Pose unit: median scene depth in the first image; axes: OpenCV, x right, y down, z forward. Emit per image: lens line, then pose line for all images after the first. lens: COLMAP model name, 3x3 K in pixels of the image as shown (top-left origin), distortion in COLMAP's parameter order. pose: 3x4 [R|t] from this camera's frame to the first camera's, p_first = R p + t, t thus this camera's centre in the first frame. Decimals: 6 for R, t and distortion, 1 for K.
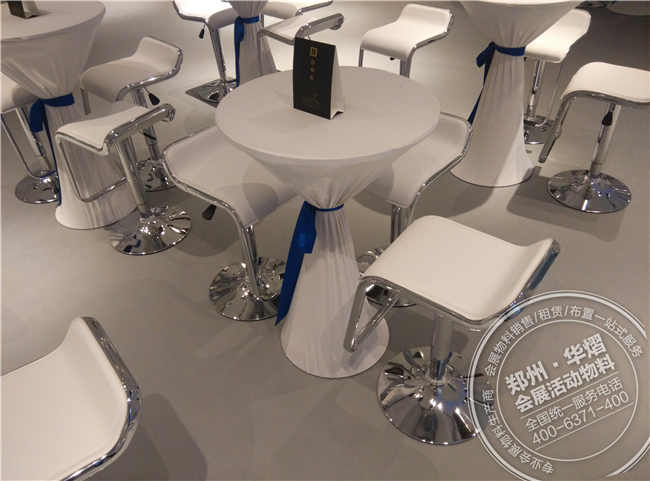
lens RADIAL K [[532.1, 0, 325.0], [0, 532.1, 240.5], [0, 0, 1]] dist [0.010857, 0.002351]
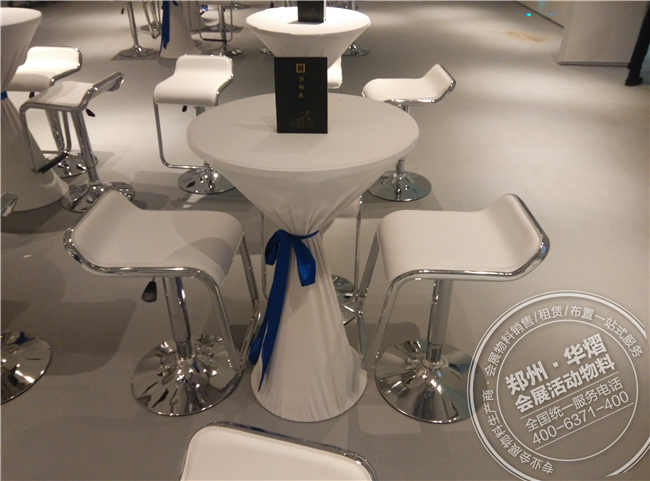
lens RADIAL K [[535.6, 0, 325.0], [0, 535.6, 240.5], [0, 0, 1]] dist [0.115566, -0.210935]
pose [[0.799978, -0.286866, 0.527014, -0.312094], [0.350169, 0.936433, -0.021814, -0.012034], [-0.487255, 0.201995, 0.849577, 0.107334]]
